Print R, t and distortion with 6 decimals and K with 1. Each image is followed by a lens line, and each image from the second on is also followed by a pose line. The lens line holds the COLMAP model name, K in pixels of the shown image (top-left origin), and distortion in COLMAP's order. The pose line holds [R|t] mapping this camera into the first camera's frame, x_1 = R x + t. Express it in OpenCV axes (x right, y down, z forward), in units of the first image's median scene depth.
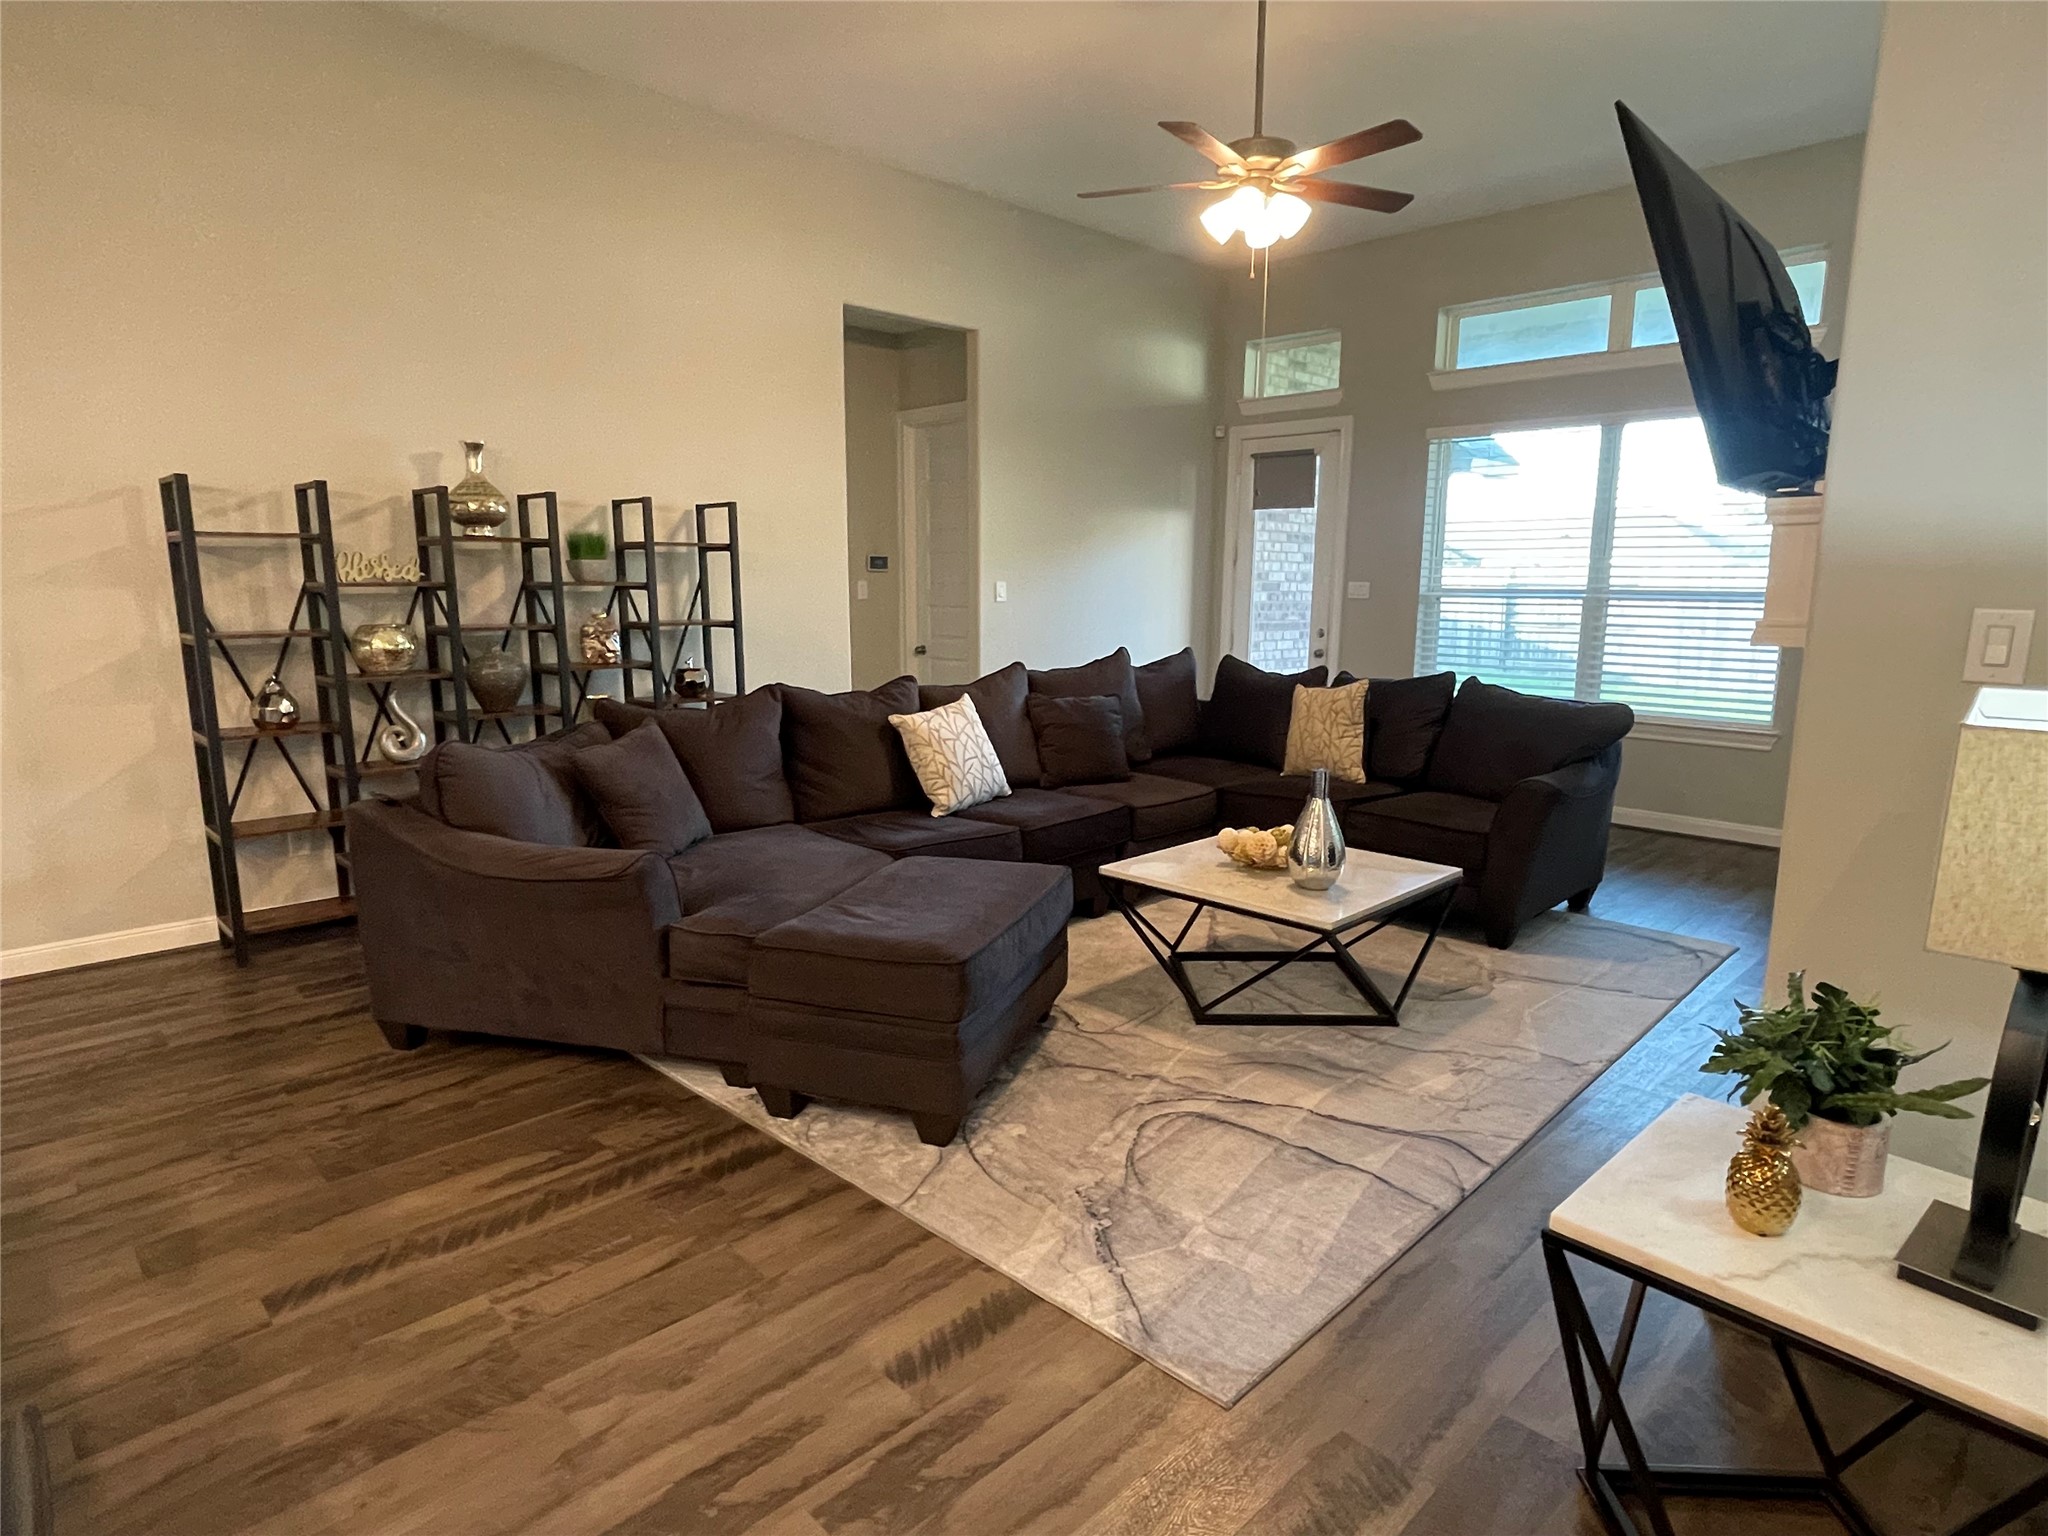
lens RADIAL K [[1123.4, 0, 1009.7], [0, 1123.4, 775.7], [0, 0, 1]] dist [0.006209, -0.000642]
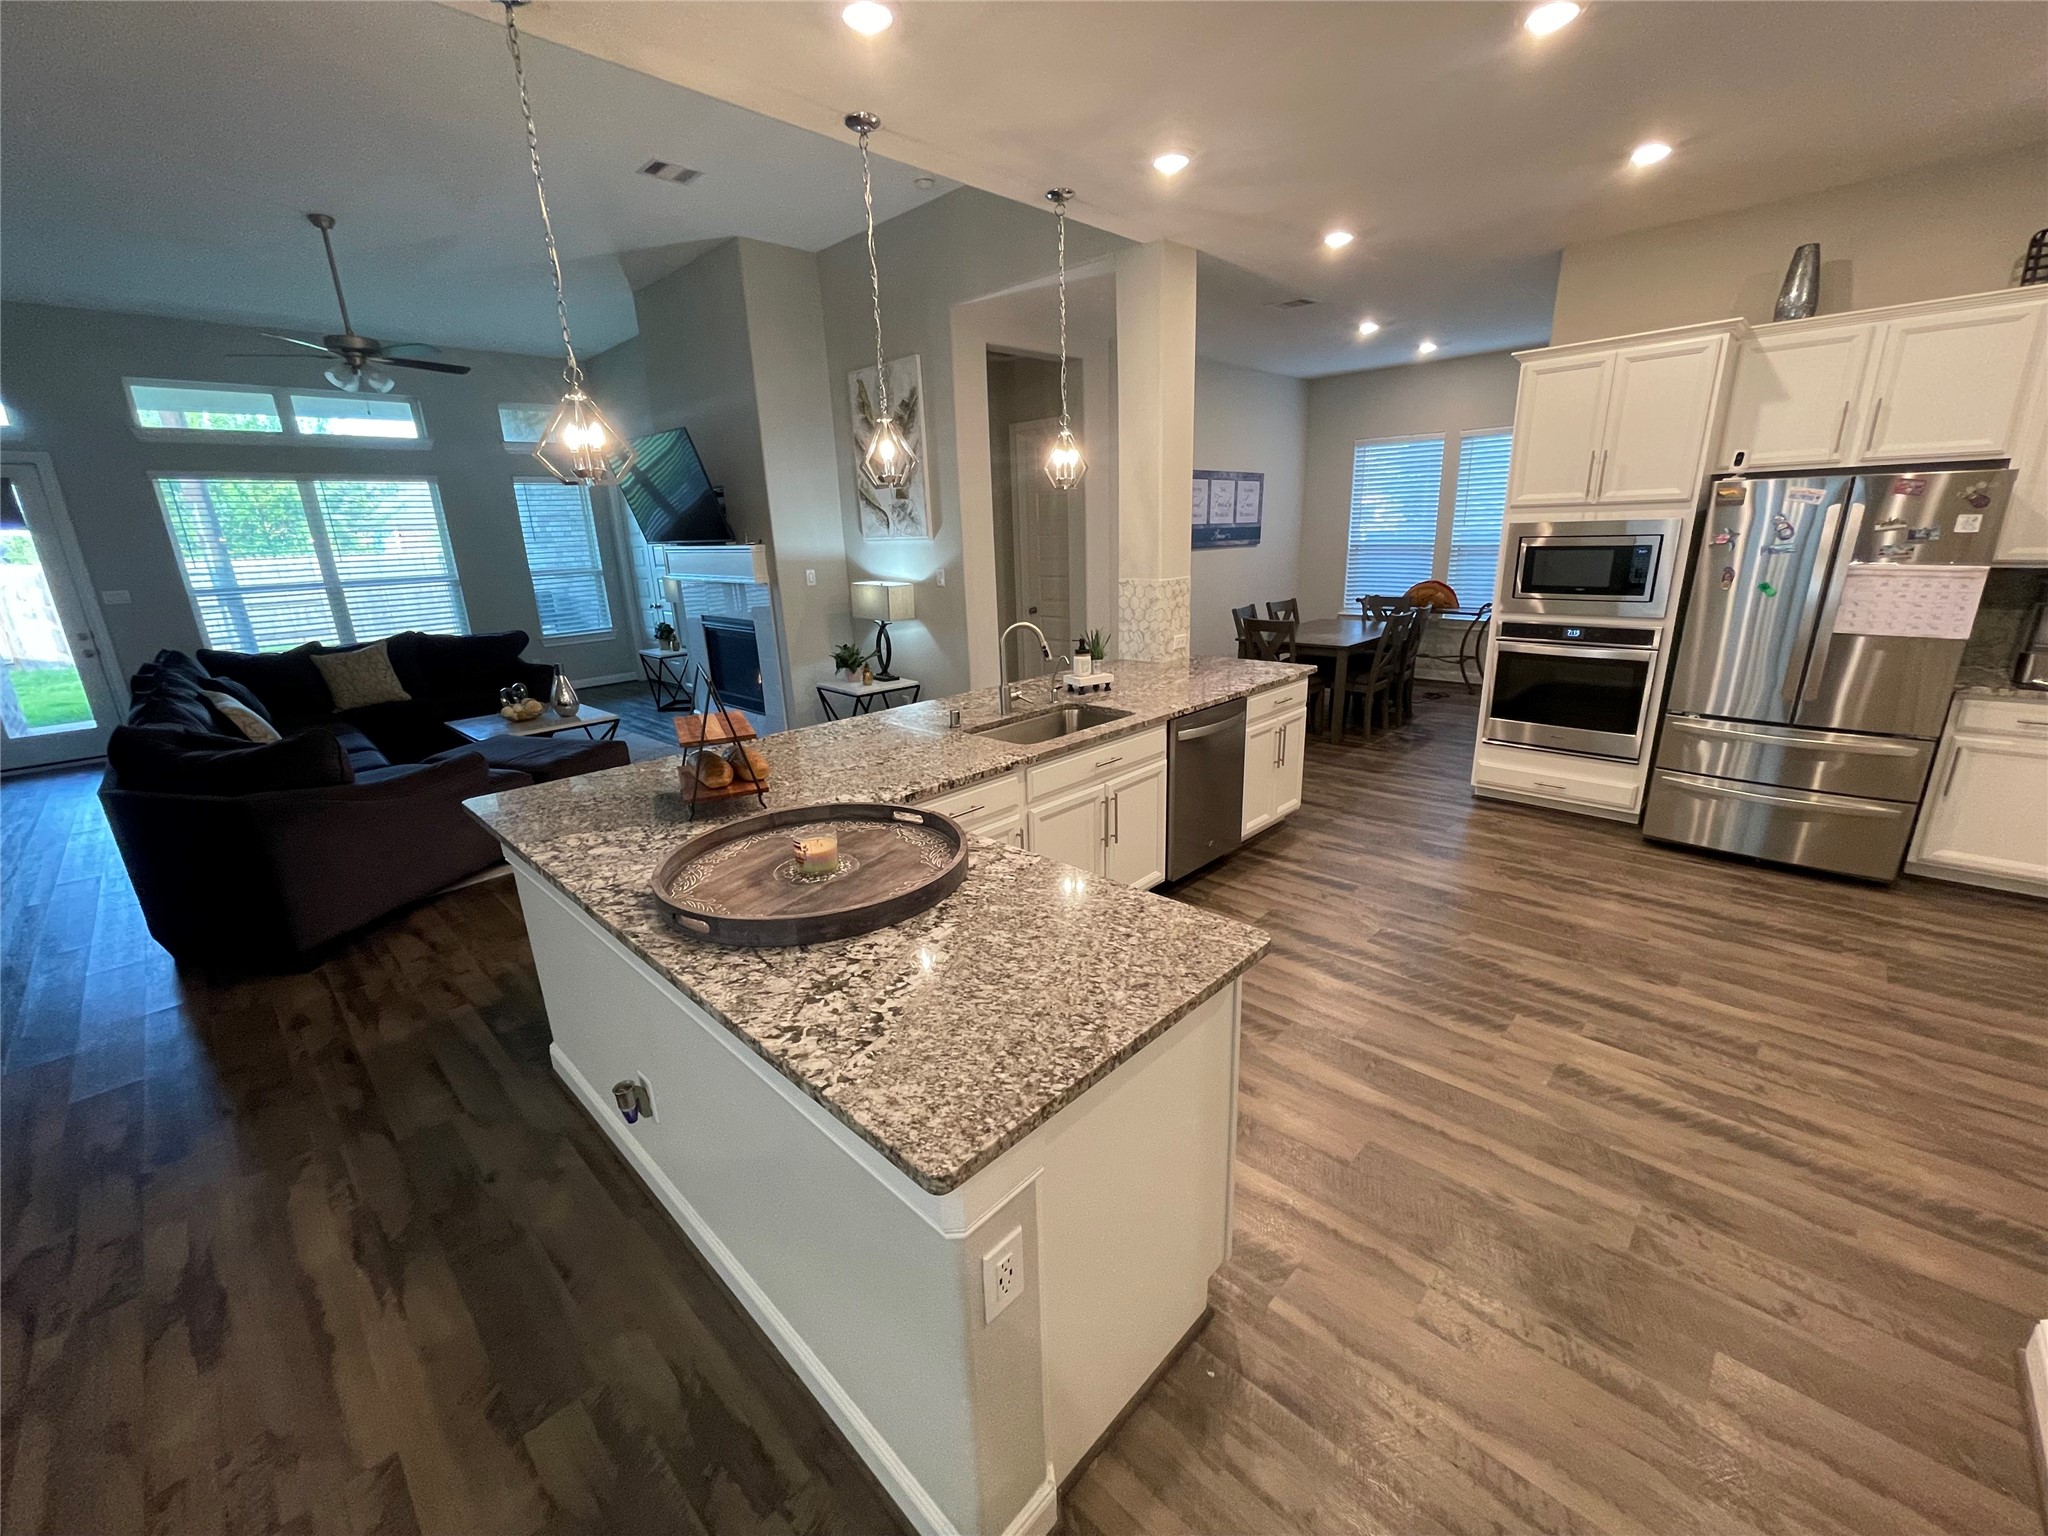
lens RADIAL K [[826.4, 0, 1030.1], [0, 826.4, 763.4], [0, 0, 1]] dist [0.002739, -0.000376]
pose [[-0.042312, -0.282815, 0.958241, -0.806868], [0.213198, 0.934453, 0.285208, -0.049838], [-0.976092, 0.216363, 0.020757, 0.050150]]
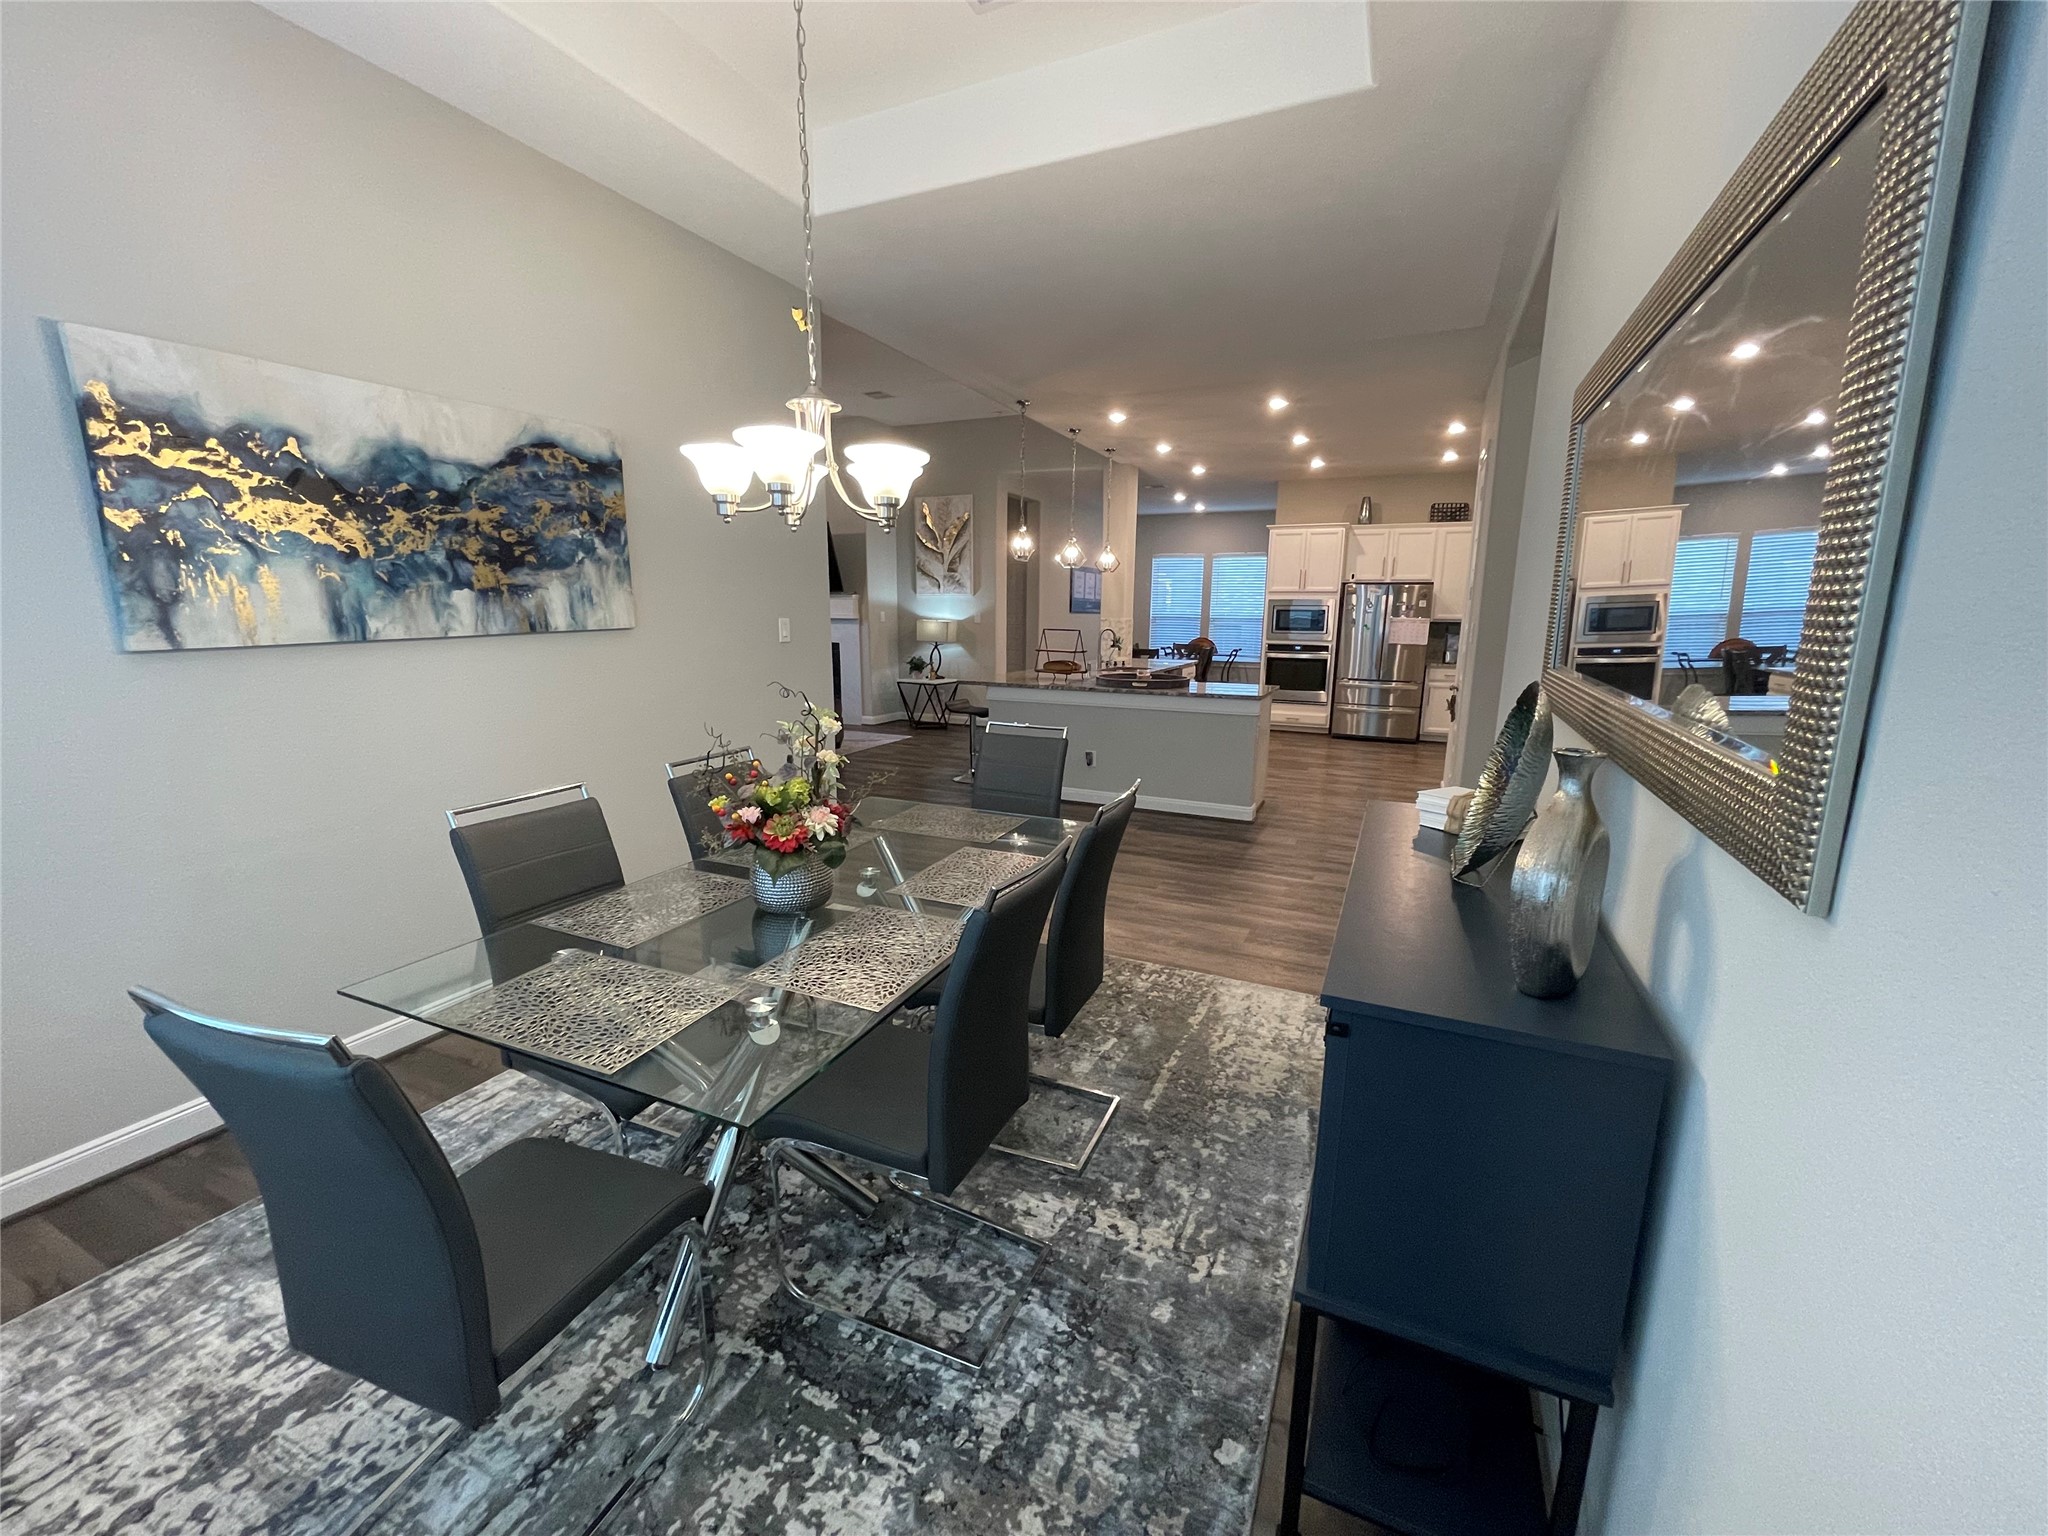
lens RADIAL K [[826.4, 0, 1027.6], [0, 826.4, 763.8], [0, 0, 1]] dist [0.002739, -0.000376]
pose [[-0.376080, -0.181583, 0.908621, -1.402272], [0.153727, 0.954793, 0.254439, -0.124388], [-0.913746, 0.235369, -0.331164, 0.636375]]
